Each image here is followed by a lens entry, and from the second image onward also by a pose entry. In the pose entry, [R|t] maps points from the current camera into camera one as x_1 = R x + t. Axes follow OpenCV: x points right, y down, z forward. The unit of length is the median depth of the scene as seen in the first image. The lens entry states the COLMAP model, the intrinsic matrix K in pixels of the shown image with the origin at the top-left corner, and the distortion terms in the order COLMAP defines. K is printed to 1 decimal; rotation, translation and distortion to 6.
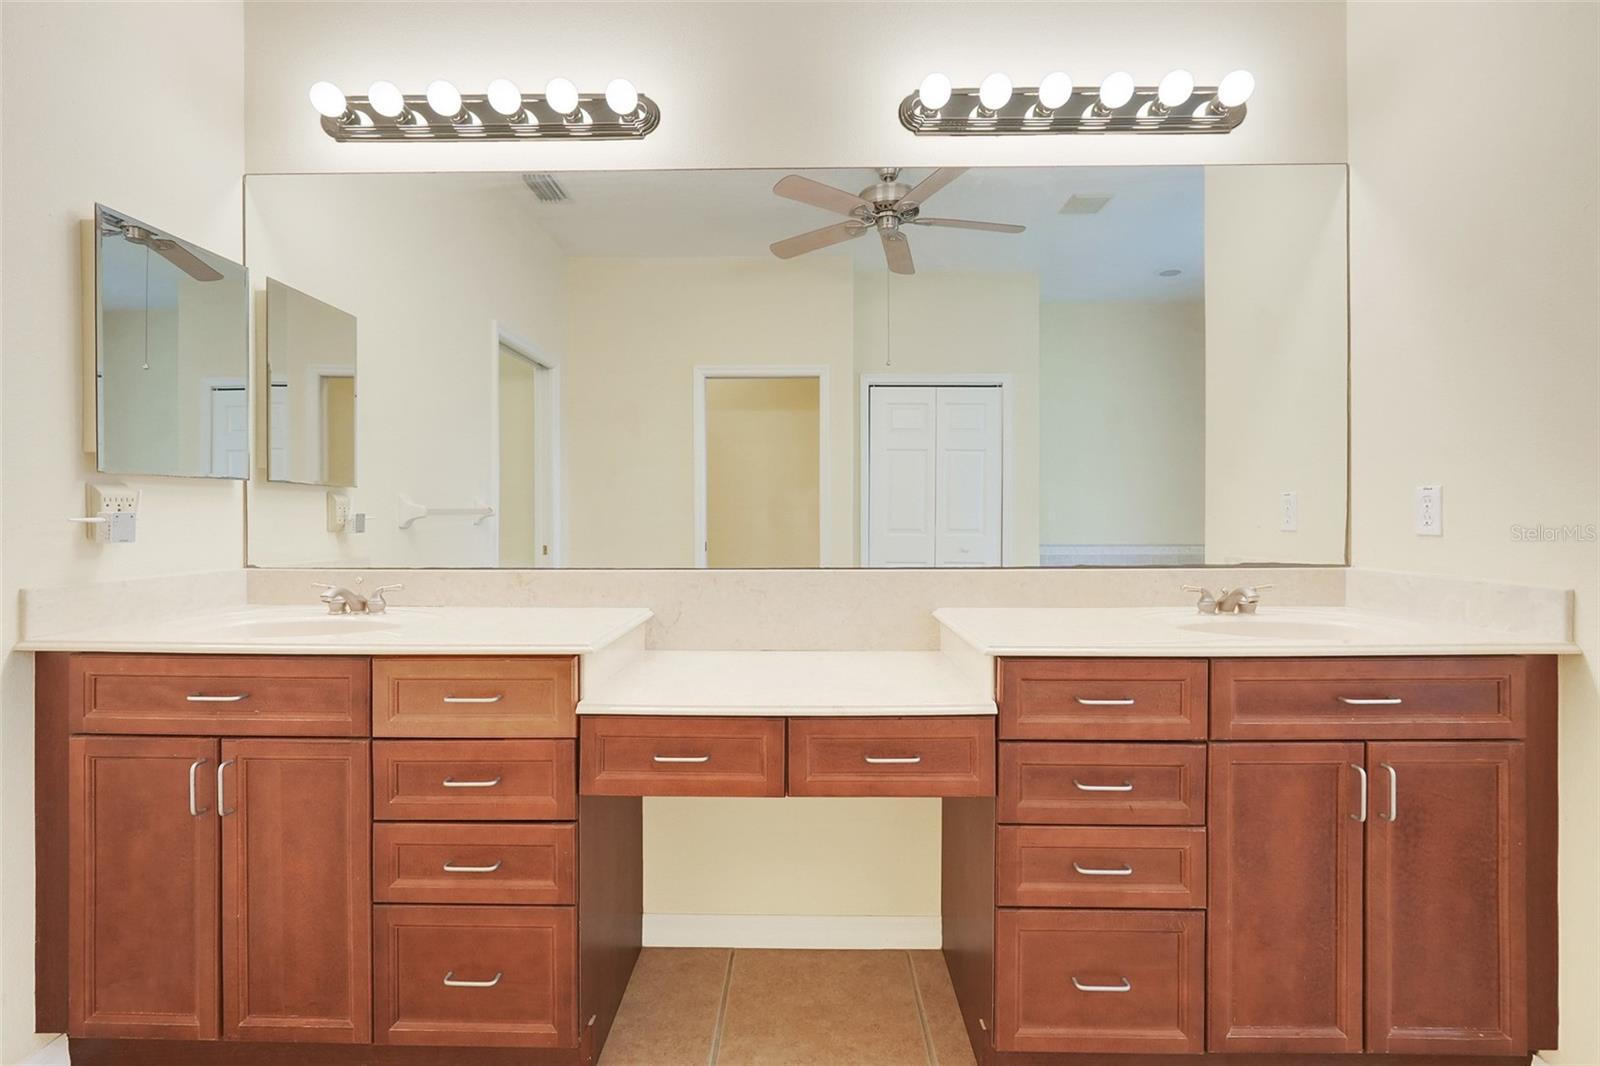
lens RADIAL K [[797.4, 0, 798.3], [0, 797.4, 499.3], [0, 0, 1]] dist [-0.013308, 0.000331]
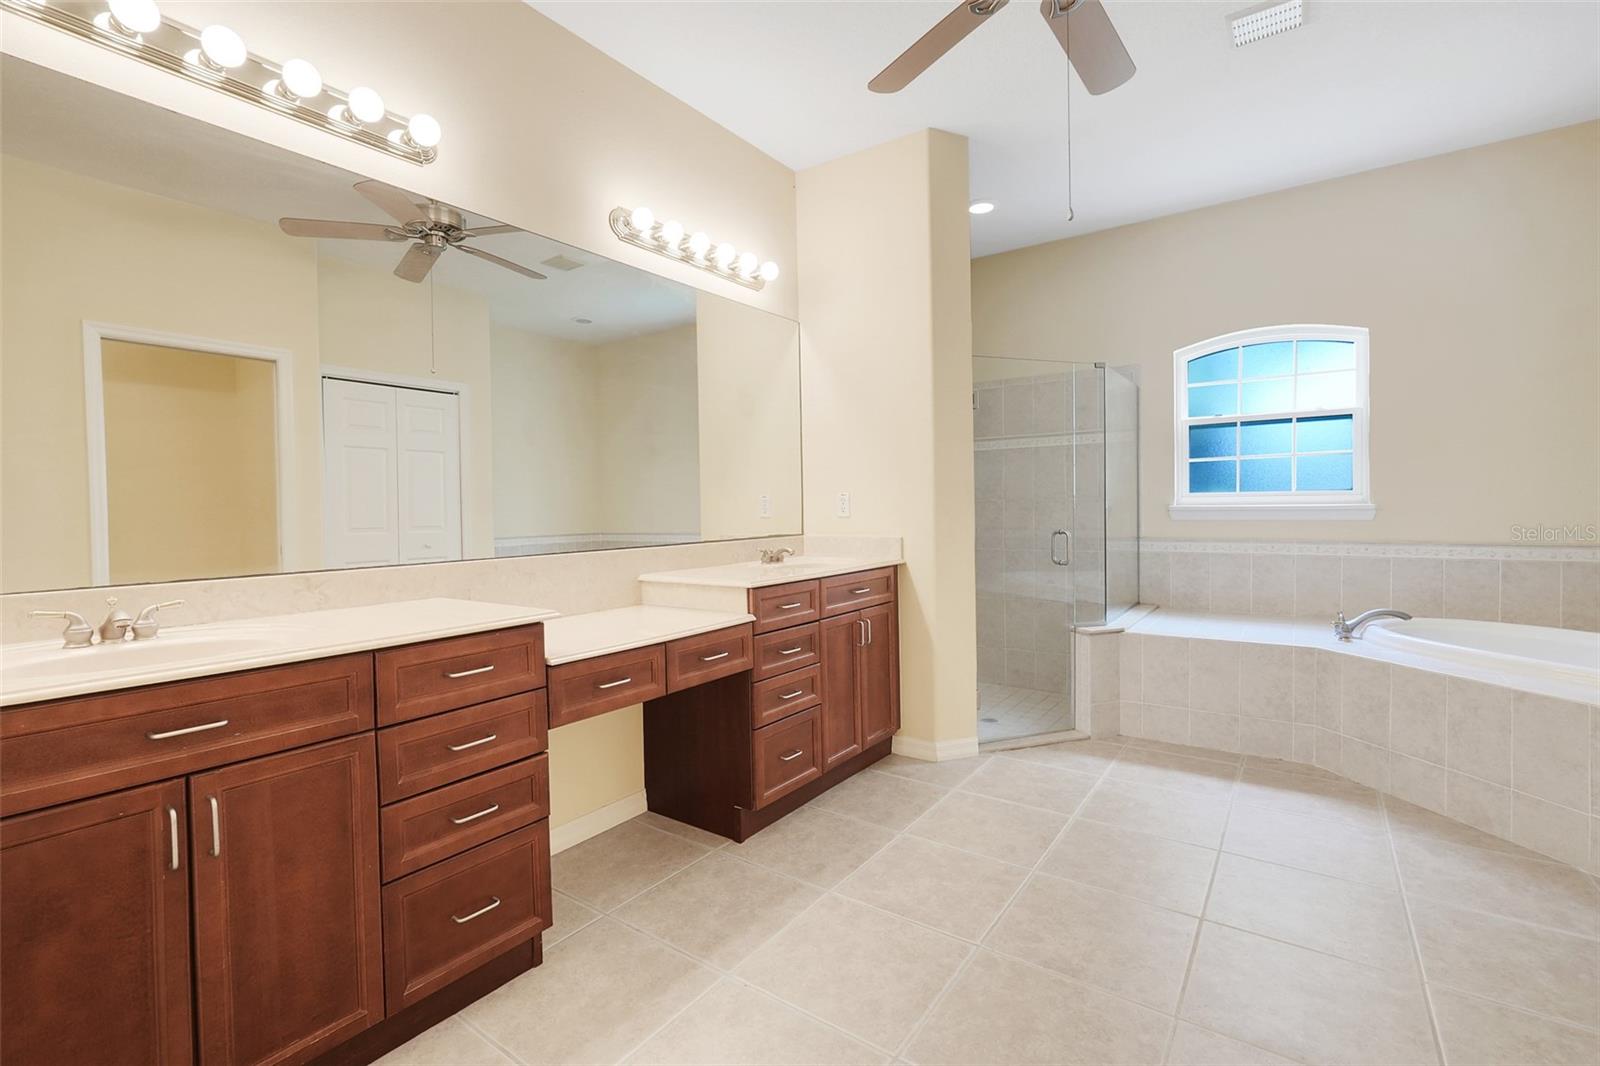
lens RADIAL K [[724.1, 0, 796.0], [0, 724.1, 515.0], [0, 0, 1]] dist [-0.005437, 0.000142]
pose [[0.566057, -0.016510, 0.824200, -1.004790], [0.000270, 0.999803, 0.019842, 0.003303], [-0.824366, -0.011009, 0.565950, 0.017200]]
